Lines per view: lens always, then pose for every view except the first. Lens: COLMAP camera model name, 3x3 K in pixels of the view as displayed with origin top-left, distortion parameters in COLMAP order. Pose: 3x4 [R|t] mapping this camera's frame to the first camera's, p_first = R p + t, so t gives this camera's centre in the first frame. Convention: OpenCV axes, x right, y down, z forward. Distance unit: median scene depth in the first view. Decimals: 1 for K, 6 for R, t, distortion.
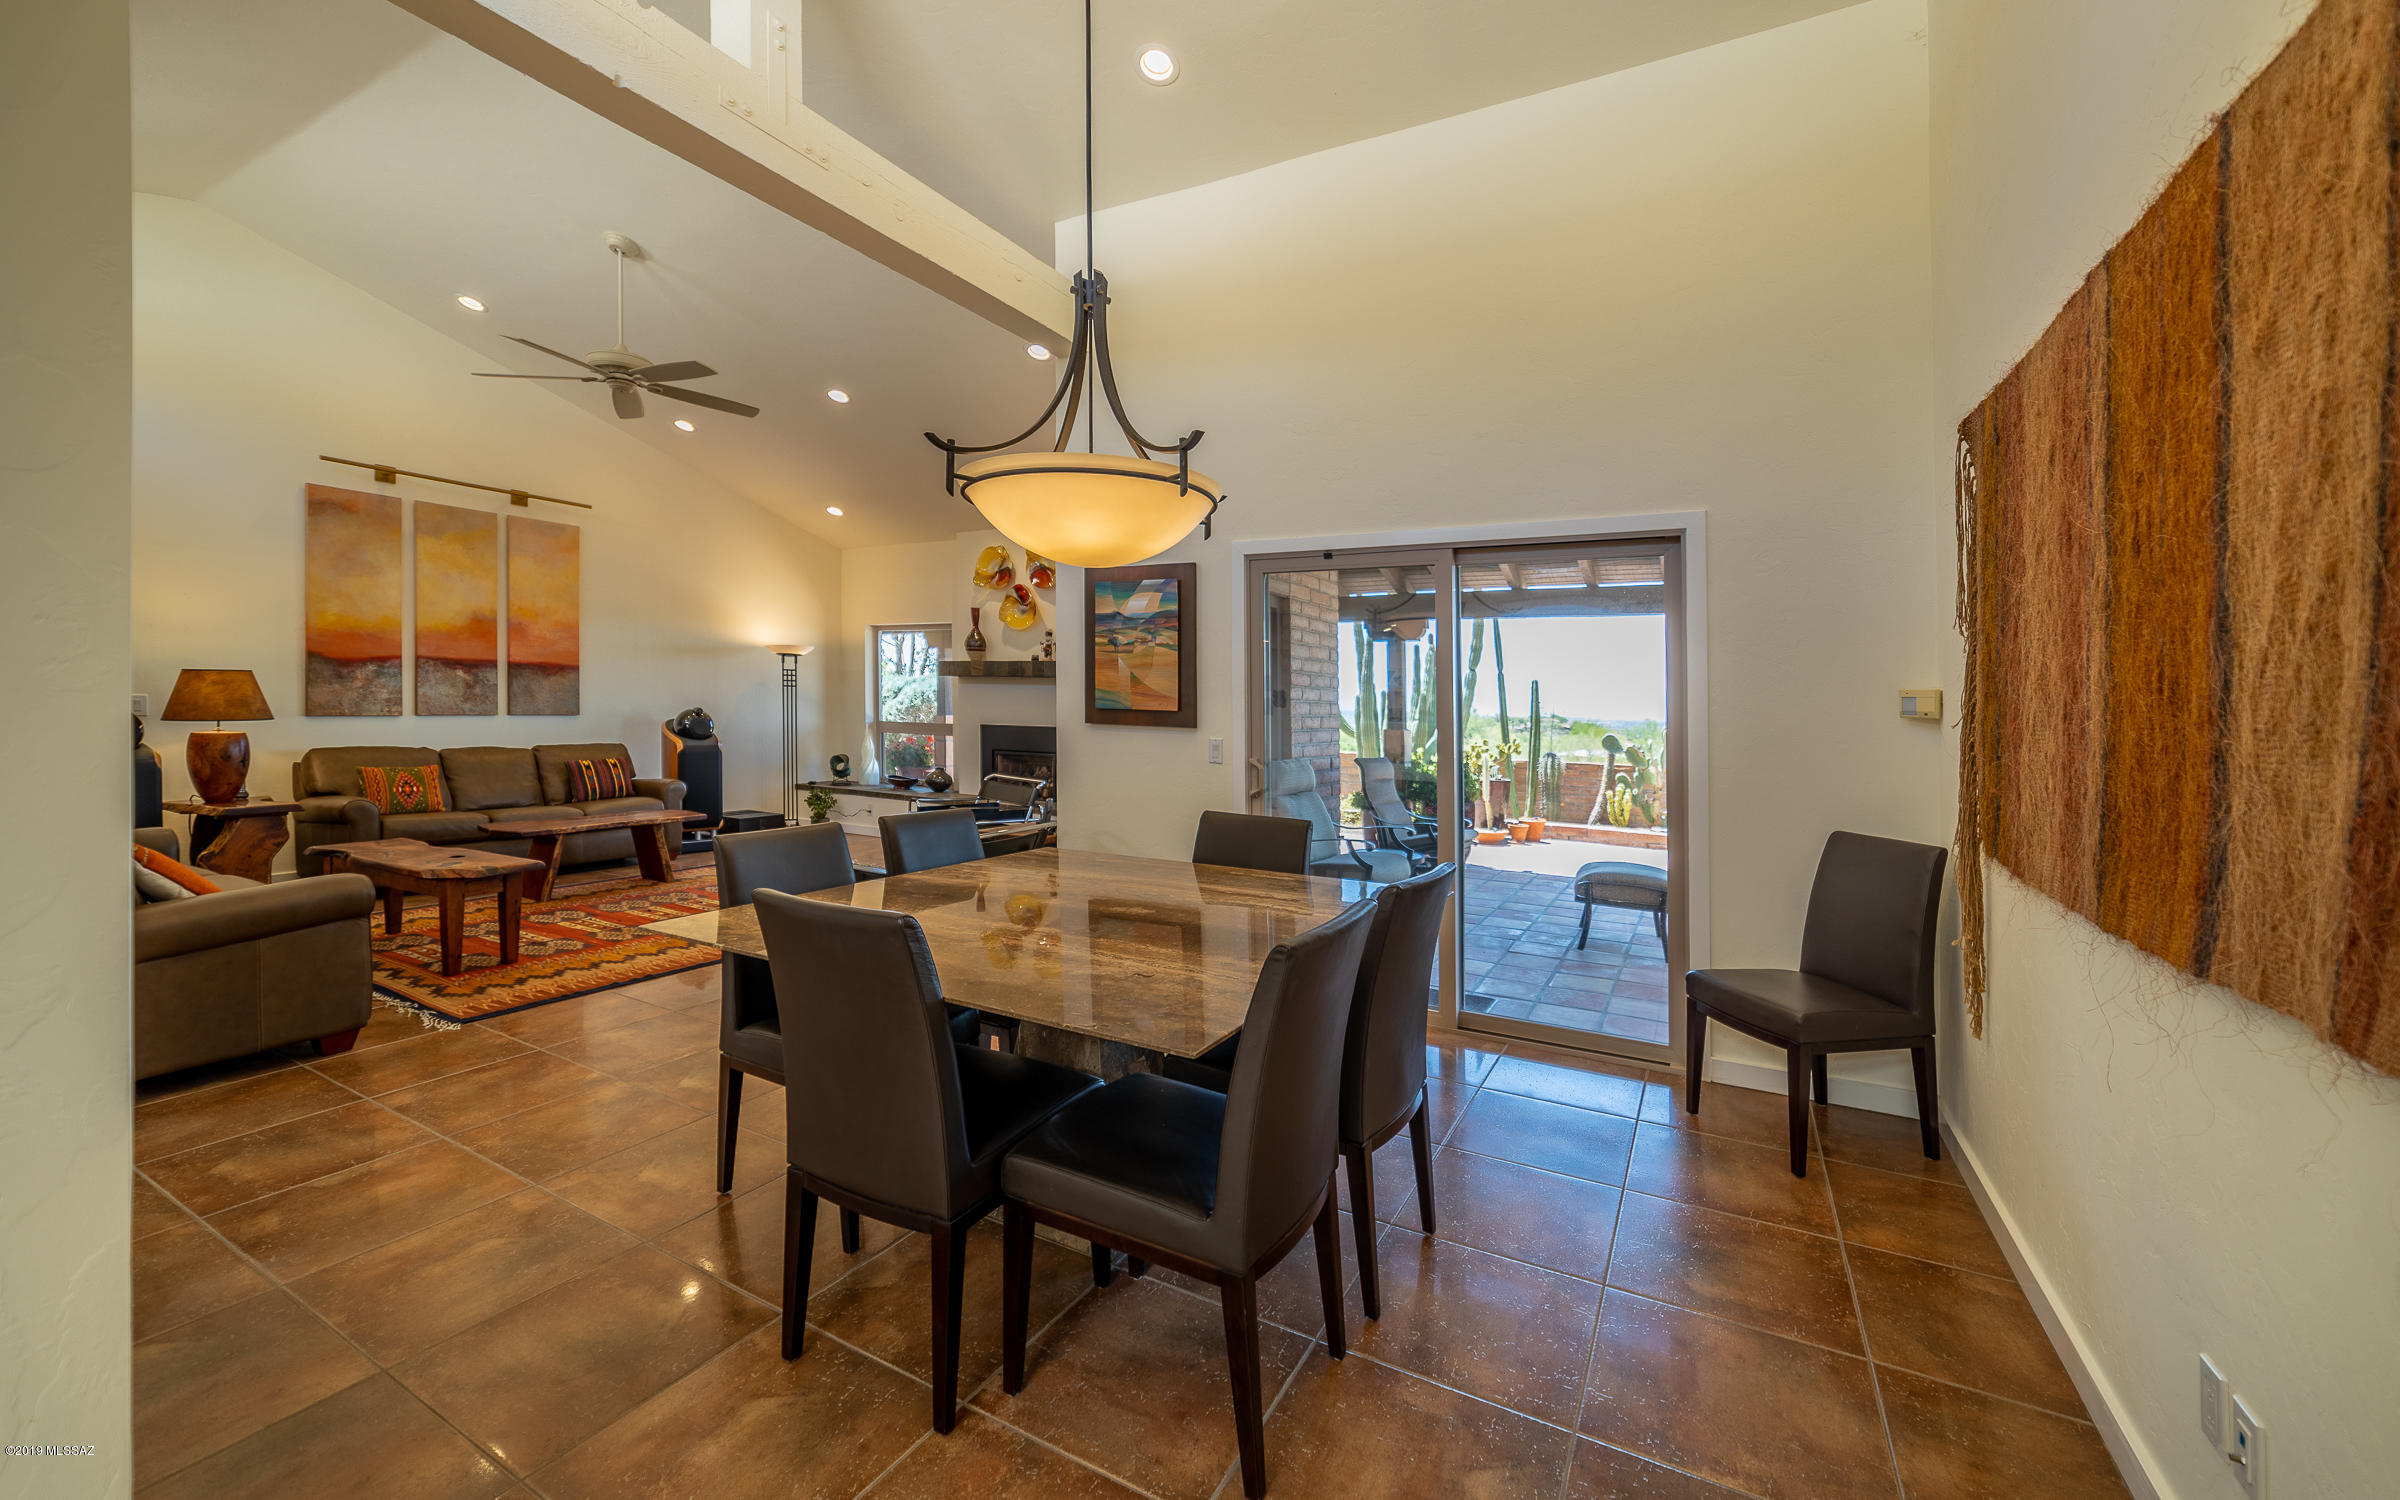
lens RADIAL K [[946.4, 0, 1205.4], [0, 946.4, 730.8], [0, 0, 1]] dist [-0.011536, 0.005140]
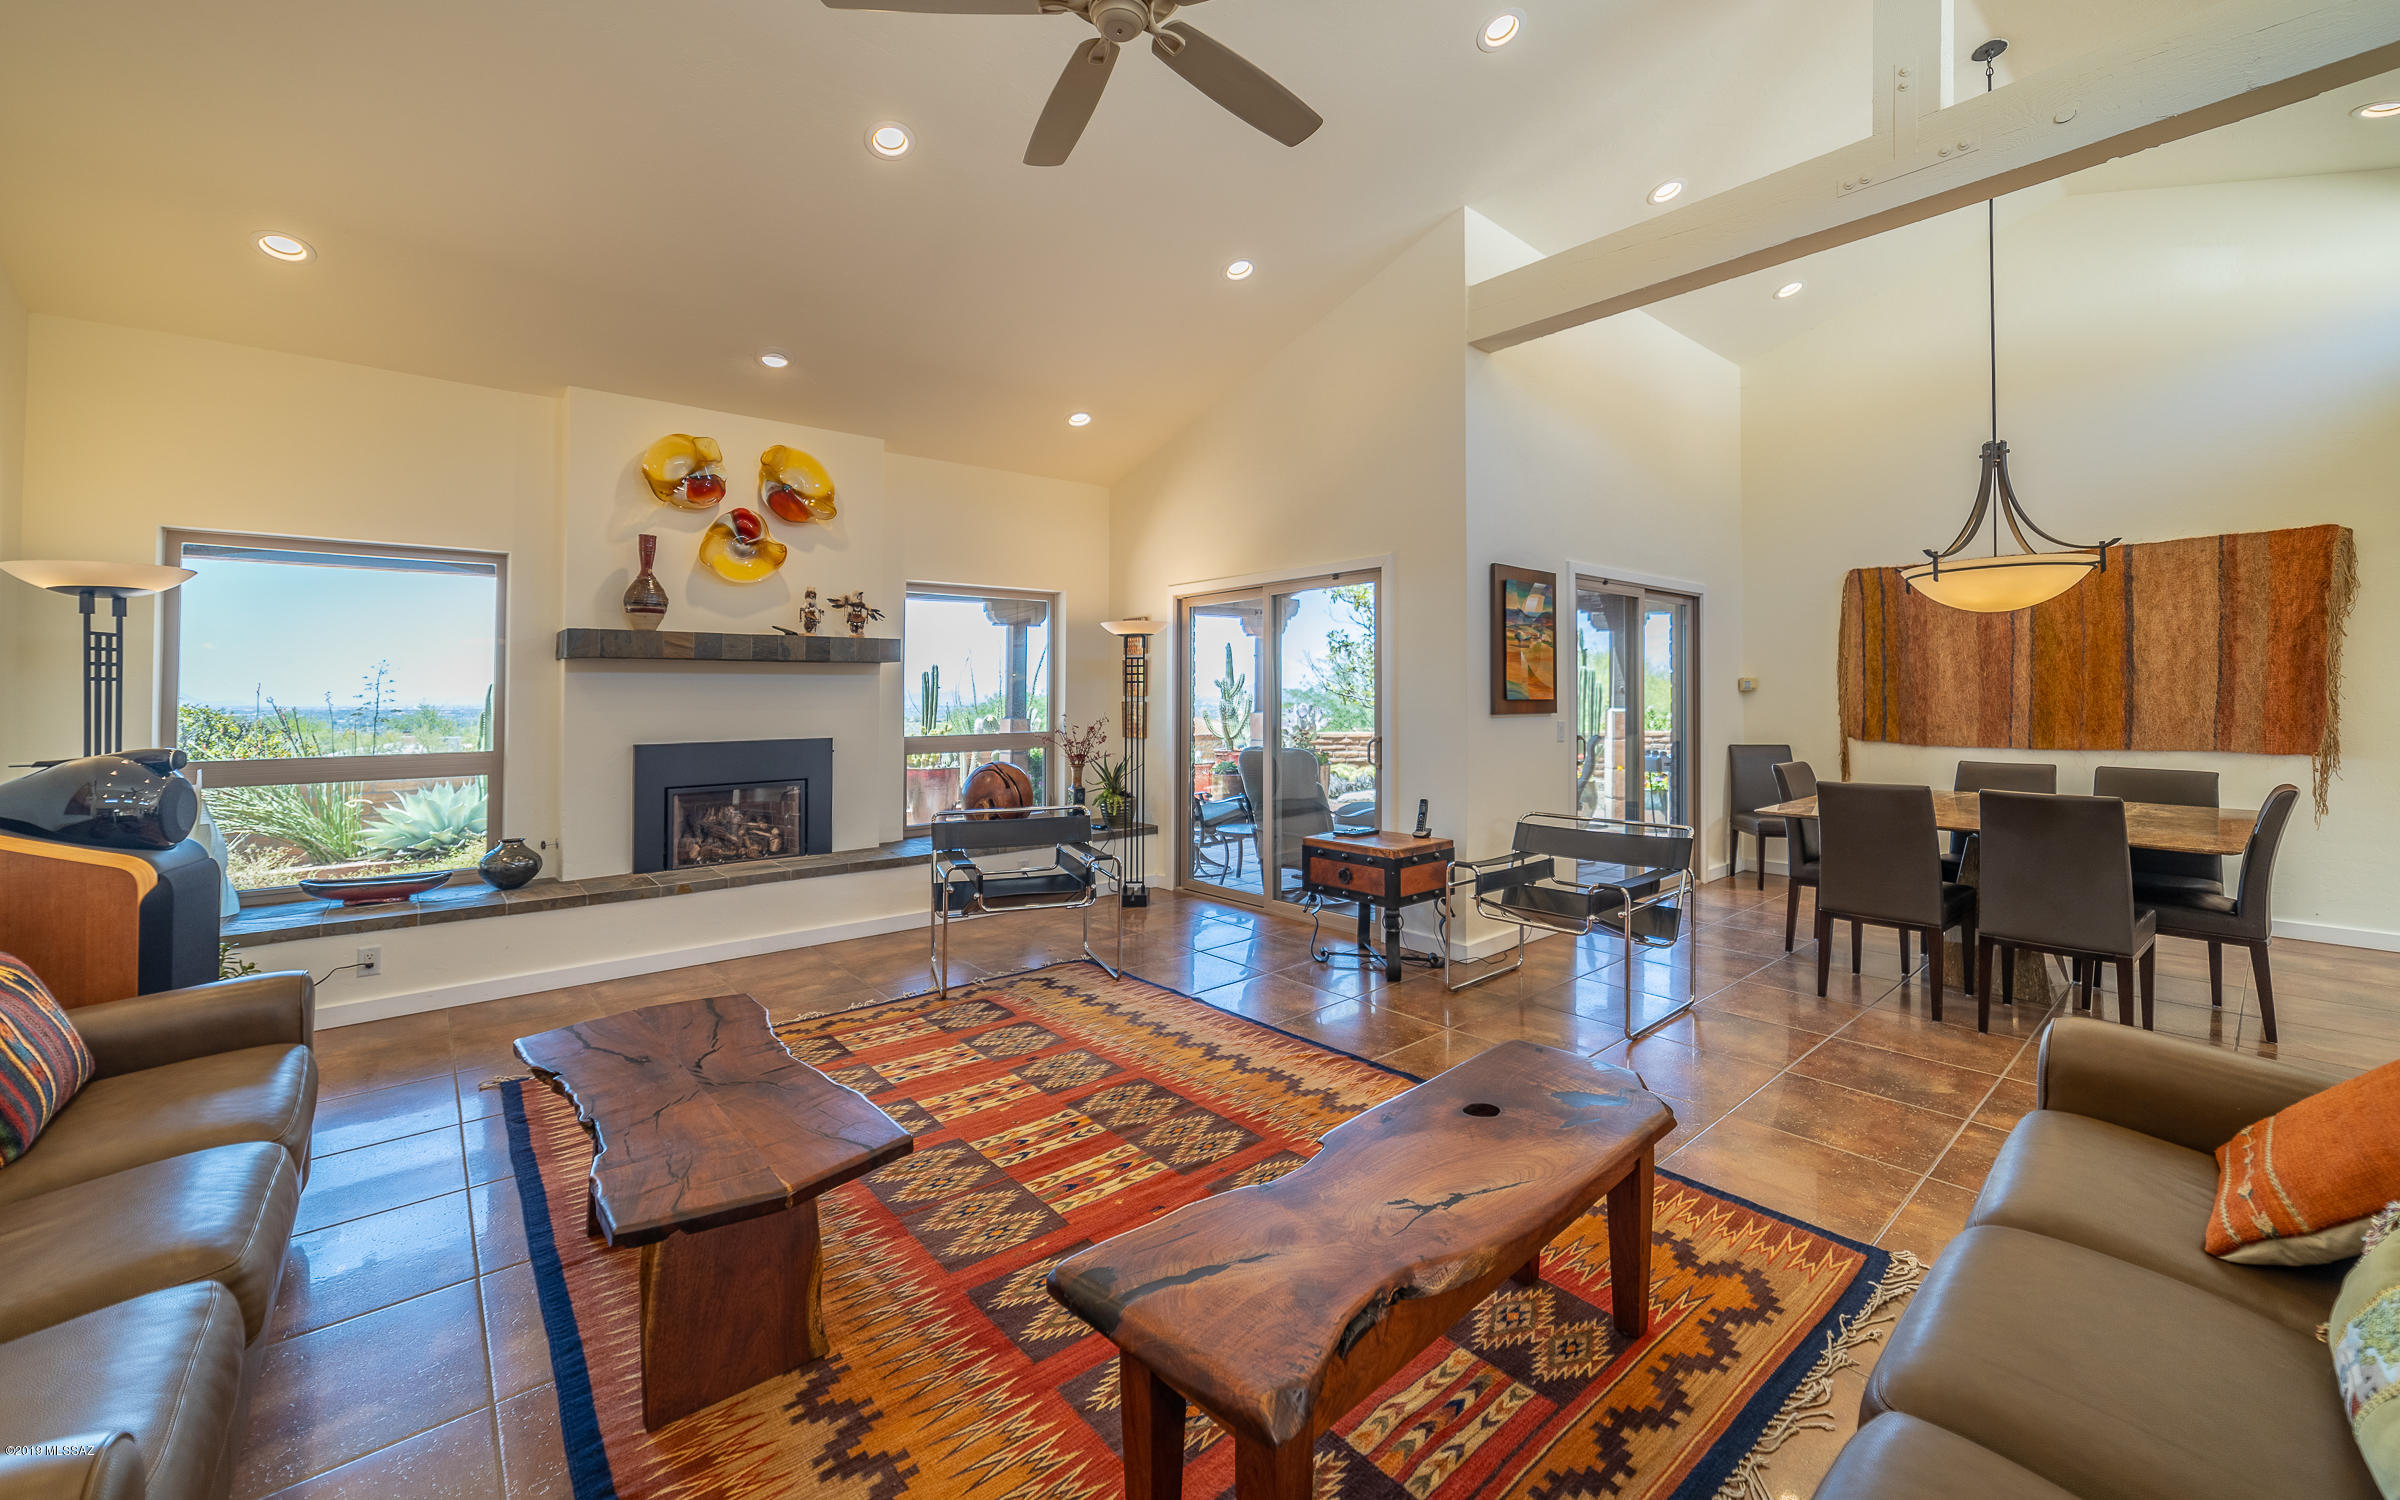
lens RADIAL K [[946.4, 0, 1182.8], [0, 946.4, 694.8], [0, 0, 1]] dist [-0.011536, 0.005140]
pose [[0.363404, -0.025430, 0.931285, -0.812100], [0.041872, 0.999063, 0.010941, -0.037463], [-0.930690, 0.035019, 0.364128, 0.642825]]
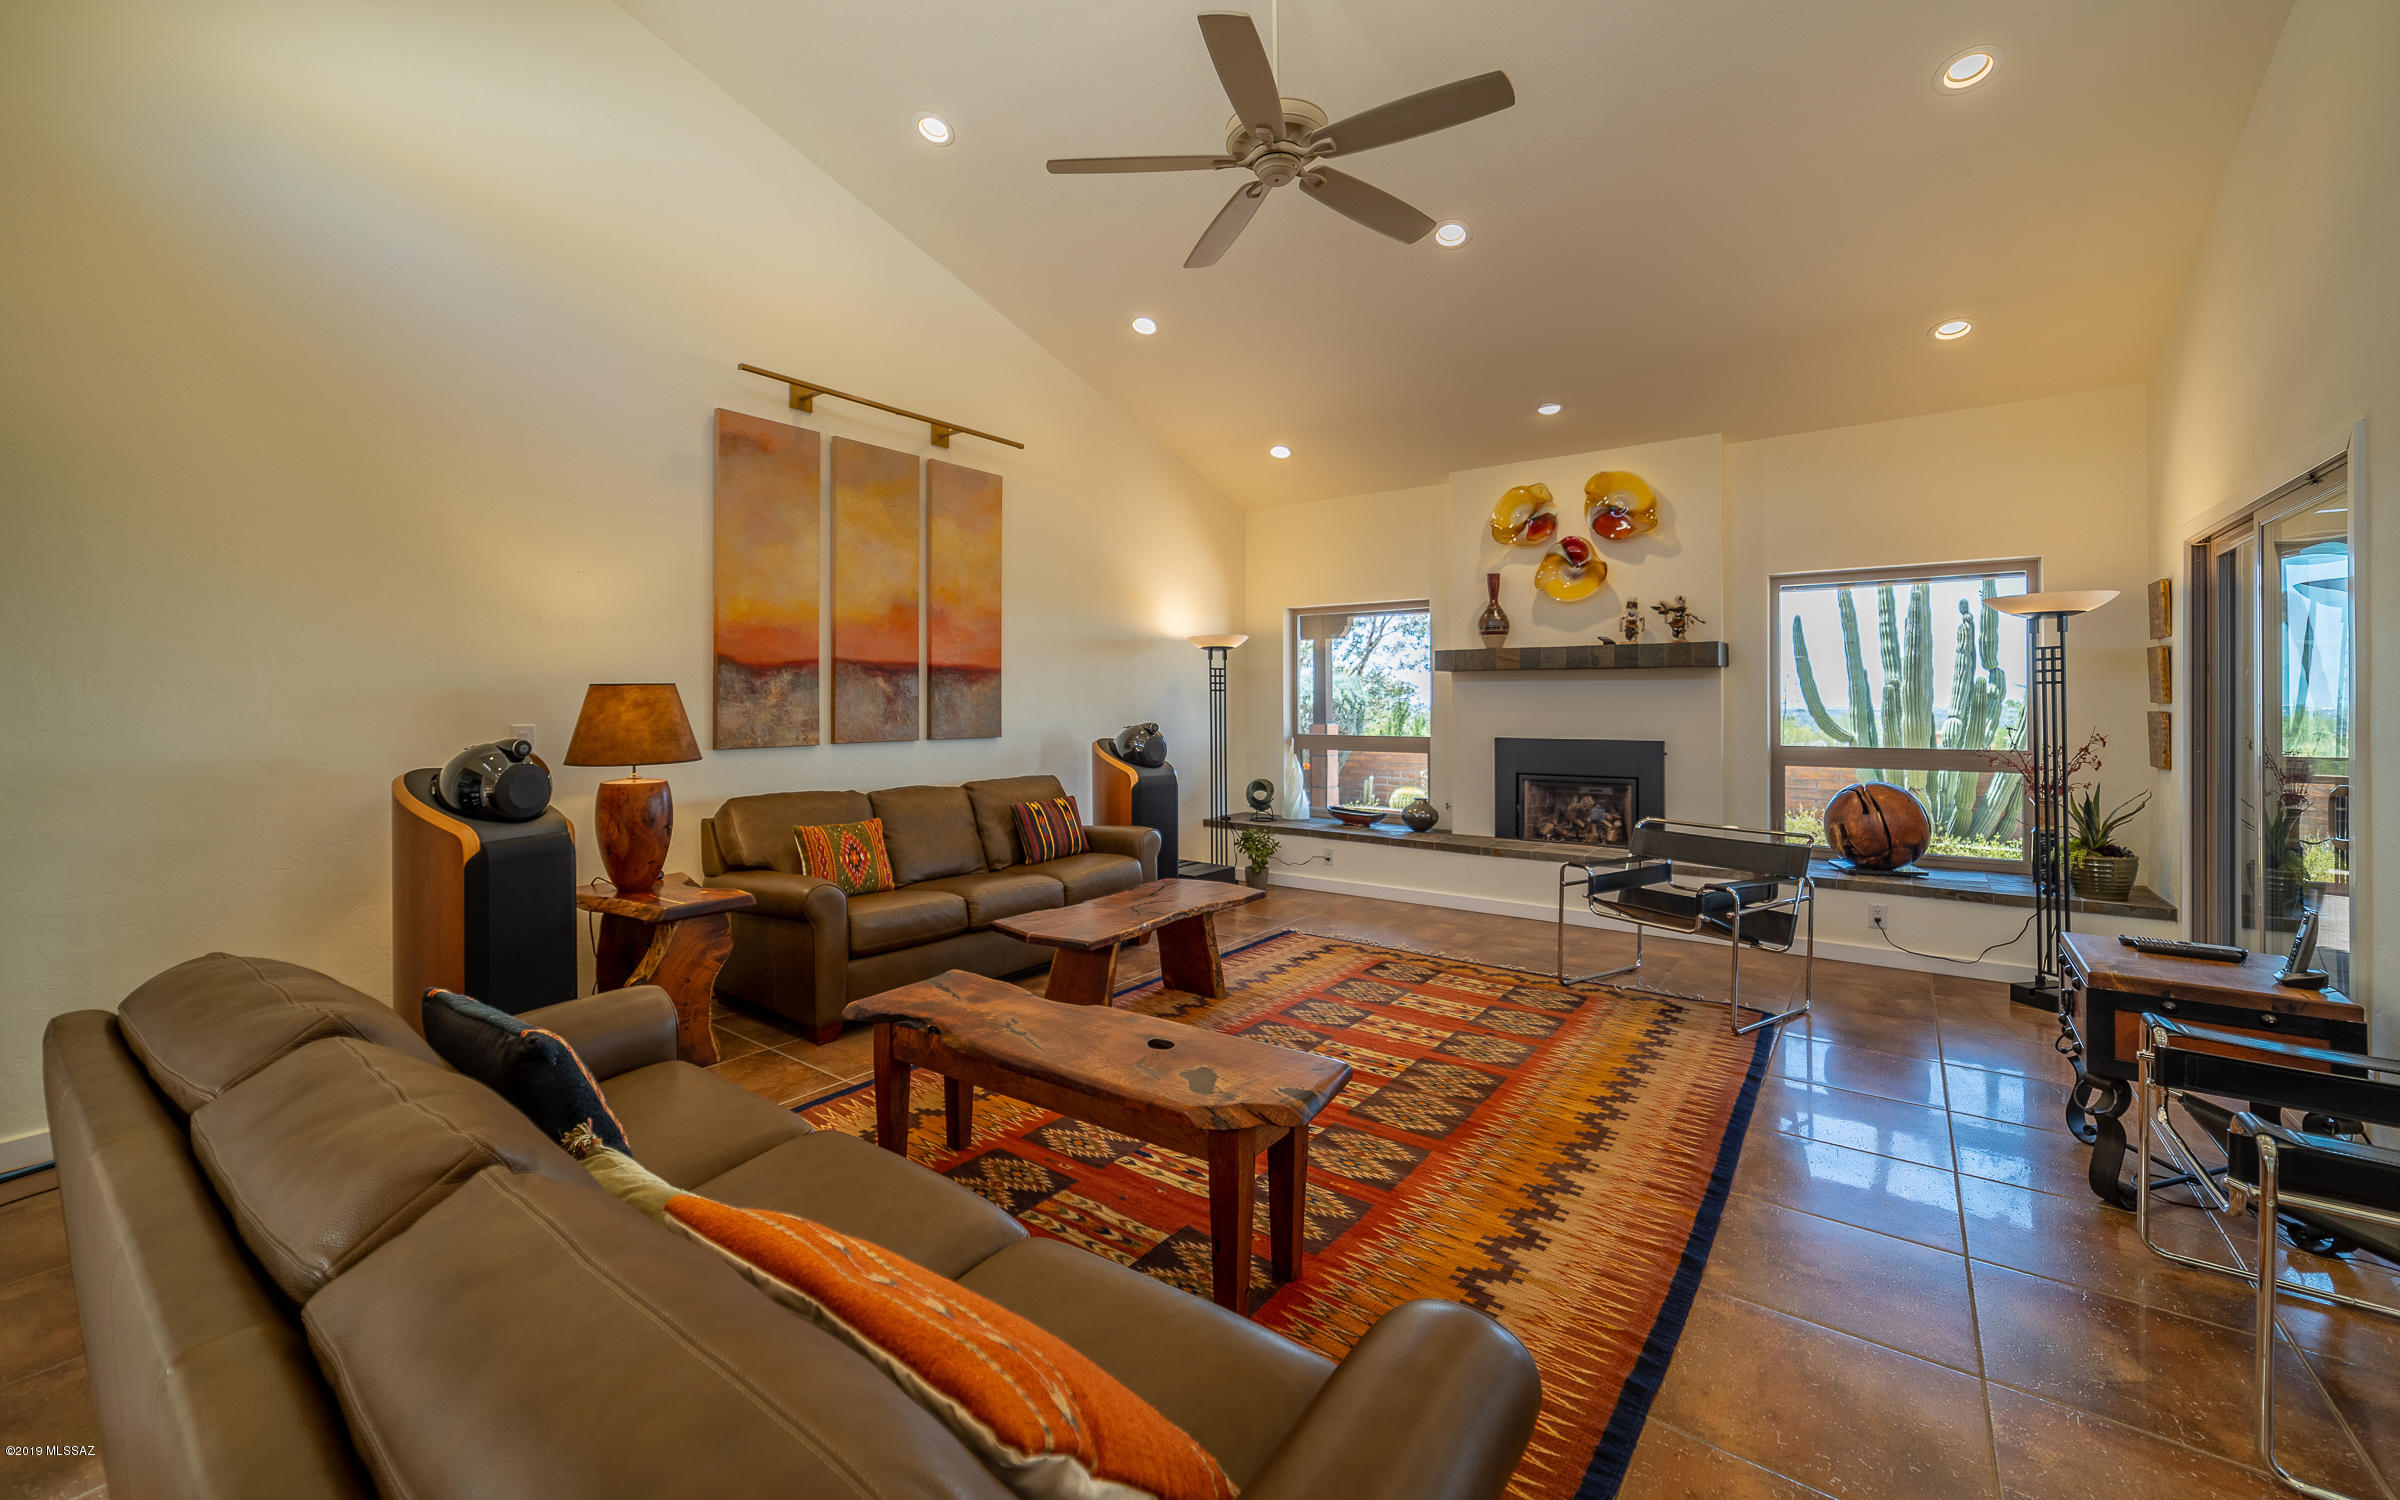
lens RADIAL K [[946.4, 0, 1180.7], [0, 946.4, 714.3], [0, 0, 1]] dist [-0.011536, 0.005140]
pose [[0.989550, -0.020746, -0.142692, -0.473409], [0.018348, 0.999668, -0.018098, -0.020633], [0.143020, 0.015290, 0.989602, 0.336312]]
